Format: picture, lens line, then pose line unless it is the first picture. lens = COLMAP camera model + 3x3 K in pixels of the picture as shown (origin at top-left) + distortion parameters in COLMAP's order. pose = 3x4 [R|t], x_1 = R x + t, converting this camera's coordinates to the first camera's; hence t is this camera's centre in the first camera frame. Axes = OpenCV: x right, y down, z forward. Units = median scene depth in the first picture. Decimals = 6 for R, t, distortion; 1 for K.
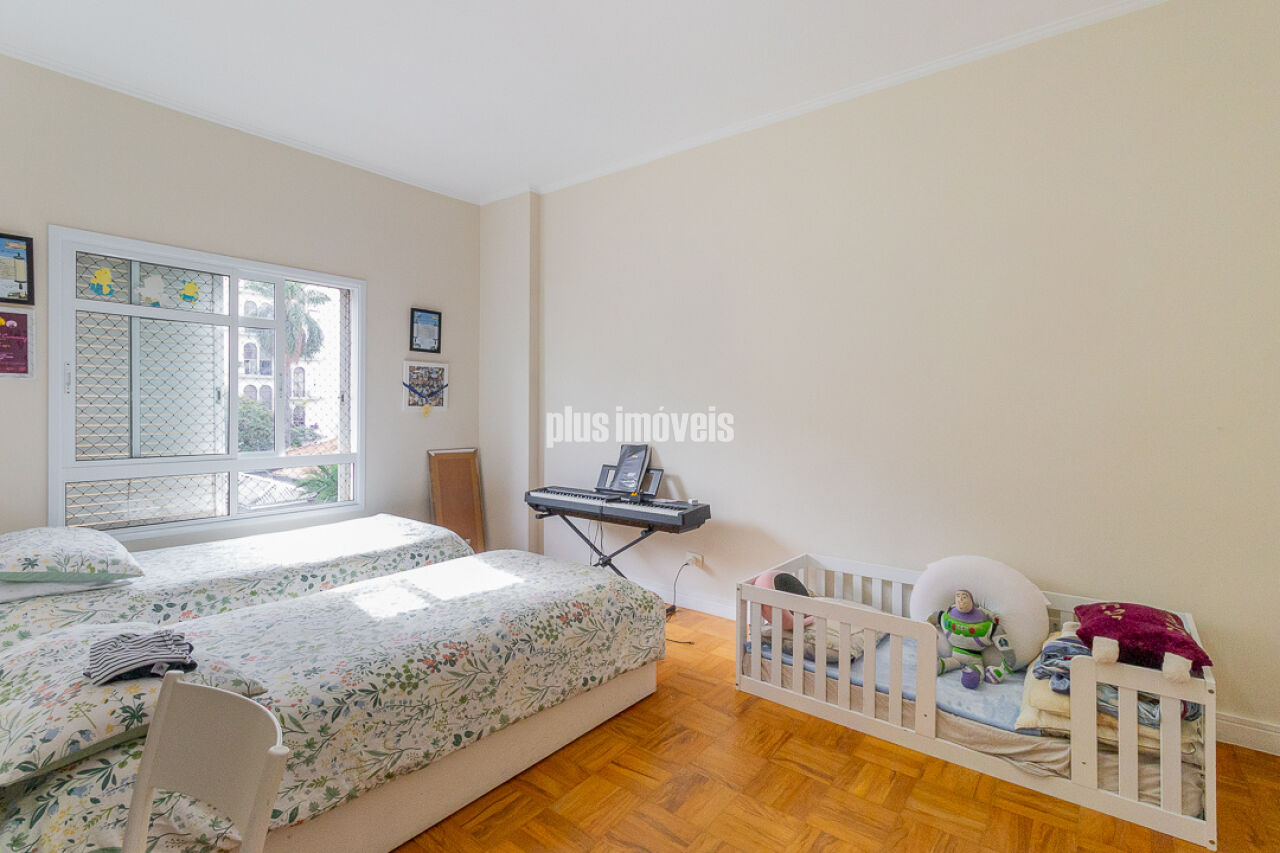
lens RADIAL K [[595.0, 0, 660.9], [0, 595.0, 399.1], [0, 0, 1]] dist [0.006277, -0.001218]
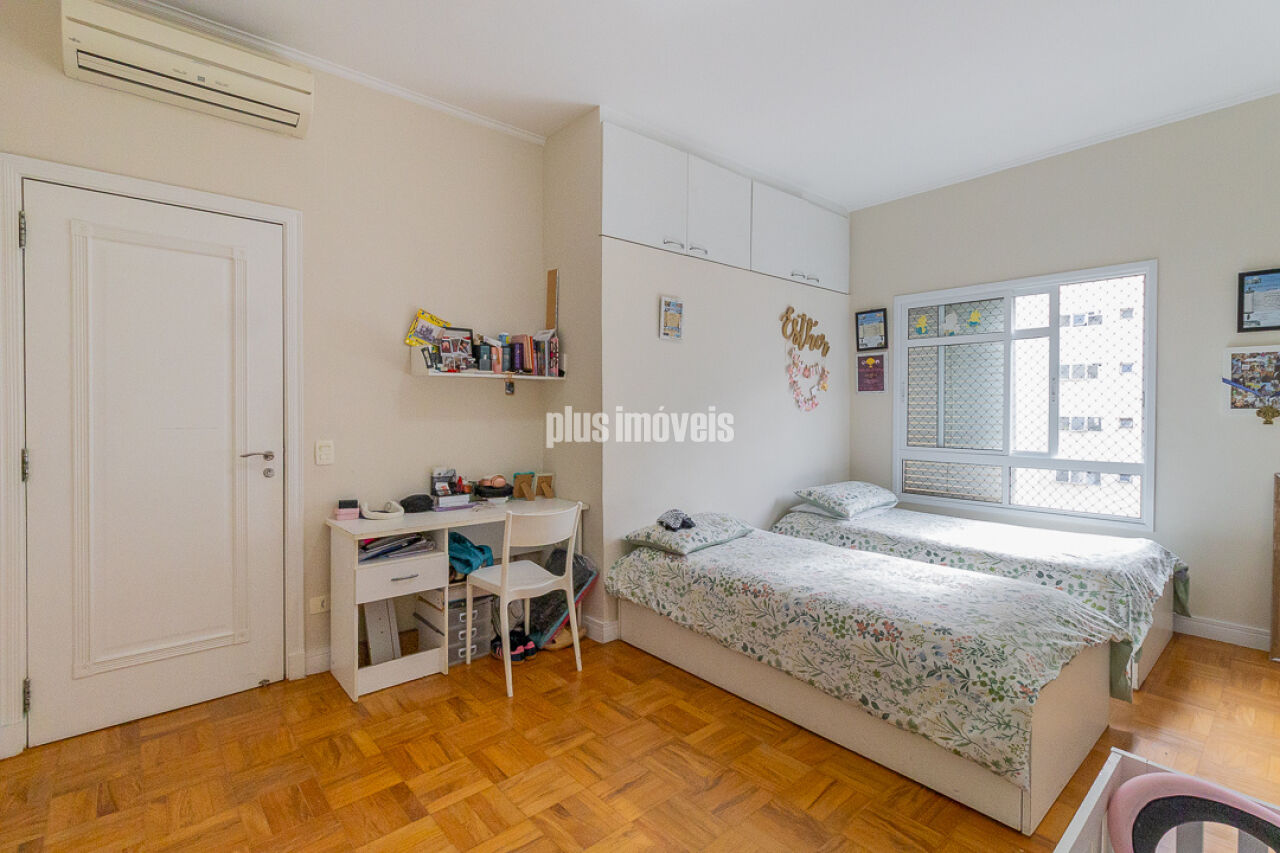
lens RADIAL K [[595.0, 0, 644.9], [0, 595.0, 422.9], [0, 0, 1]] dist [0.006277, -0.001218]
pose [[-0.205109, 0.019534, -0.978544, 0.703311], [0.015069, 0.999745, 0.016799, 0.009074], [0.978623, -0.011300, -0.205351, 0.696422]]
